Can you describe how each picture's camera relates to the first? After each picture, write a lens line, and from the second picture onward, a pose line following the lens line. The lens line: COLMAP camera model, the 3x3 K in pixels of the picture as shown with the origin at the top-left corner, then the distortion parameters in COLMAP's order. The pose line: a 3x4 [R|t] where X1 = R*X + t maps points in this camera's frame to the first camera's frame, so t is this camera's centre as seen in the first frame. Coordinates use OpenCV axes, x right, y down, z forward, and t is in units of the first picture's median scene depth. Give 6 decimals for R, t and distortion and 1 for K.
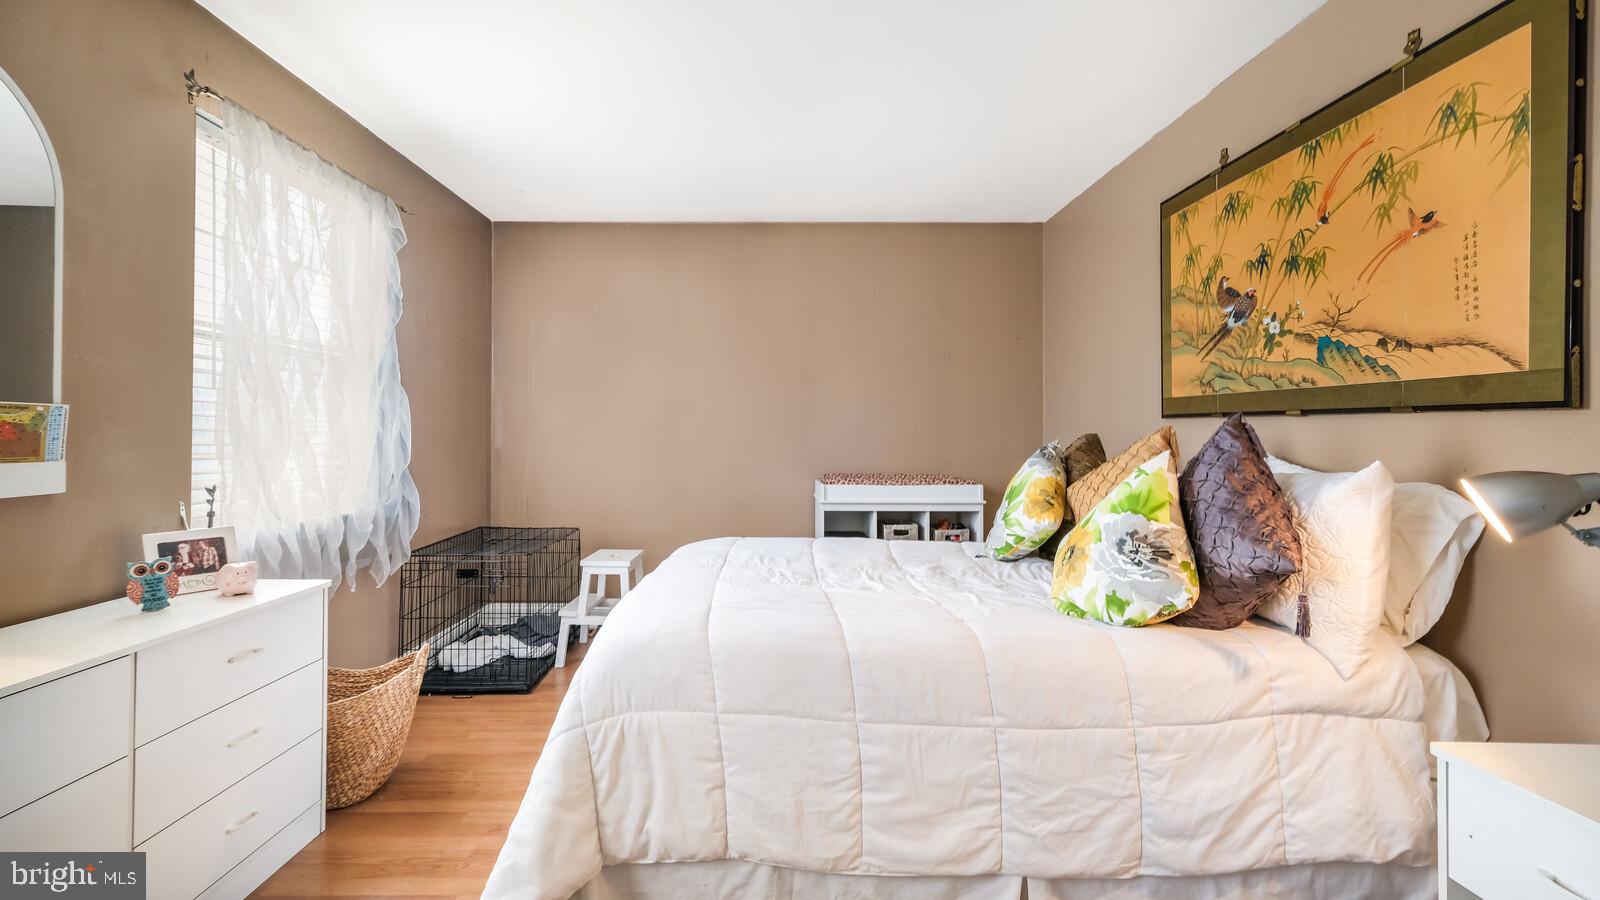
lens RADIAL K [[702.1, 0, 761.2], [0, 702.1, 424.6], [0, 0, 1]] dist [0.007456, -0.001851]
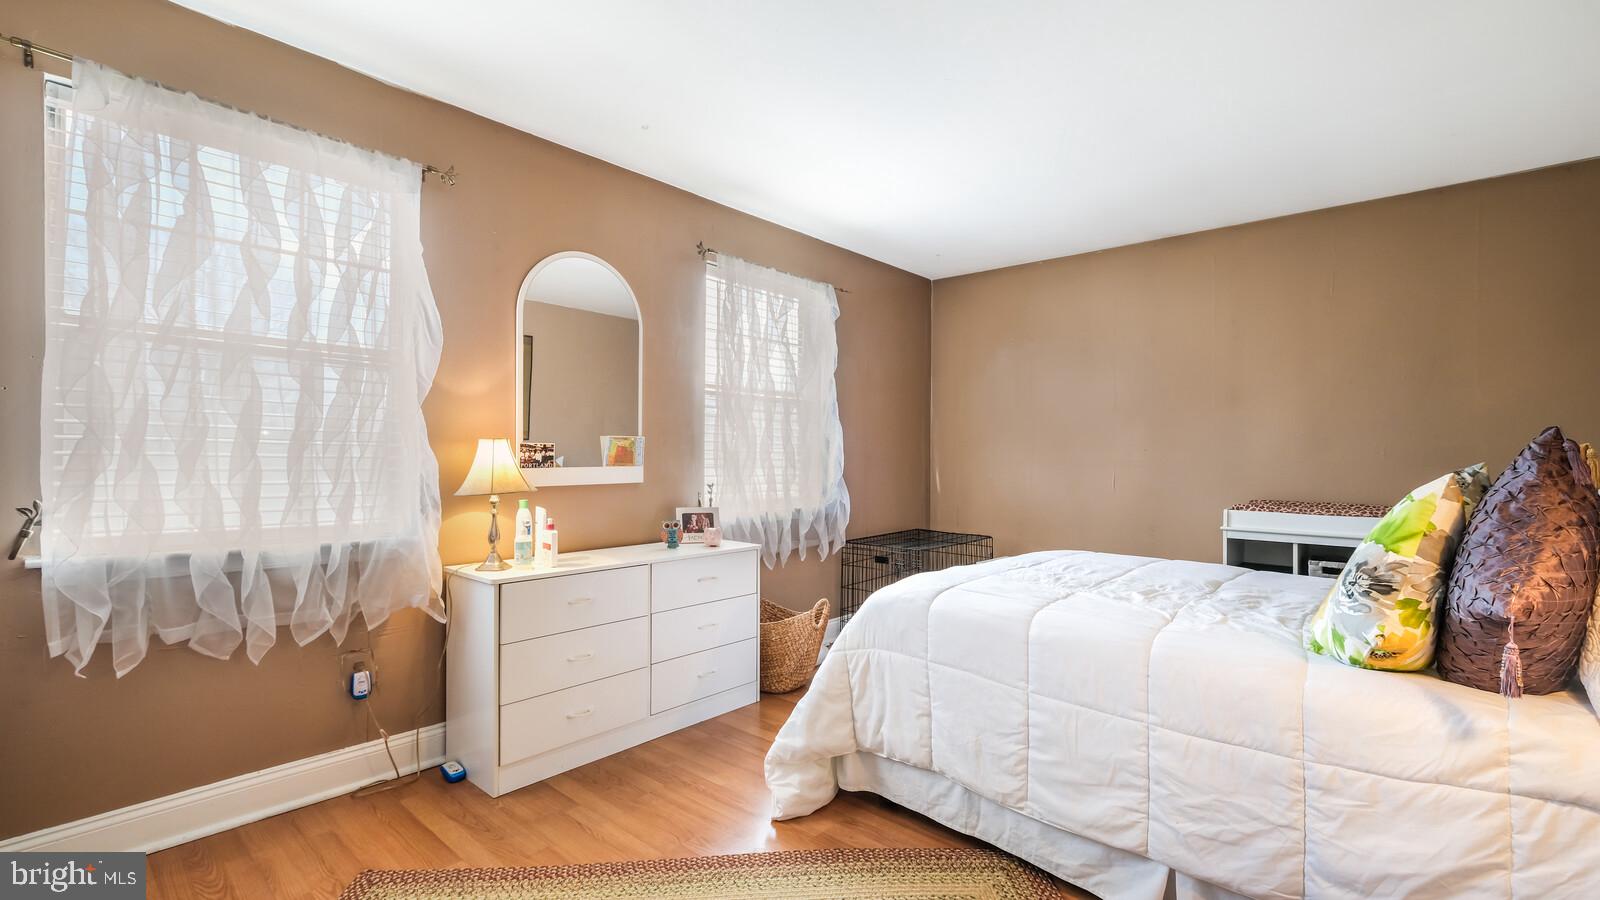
lens RADIAL K [[702.1, 0, 808.4], [0, 702.1, 449.7], [0, 0, 1]] dist [0.007456, -0.001851]
pose [[0.756681, -0.000898, -0.653784, 0.643522], [0.002894, 0.999994, 0.001976, 0.004848], [0.653778, -0.003387, 0.756679, -0.160073]]
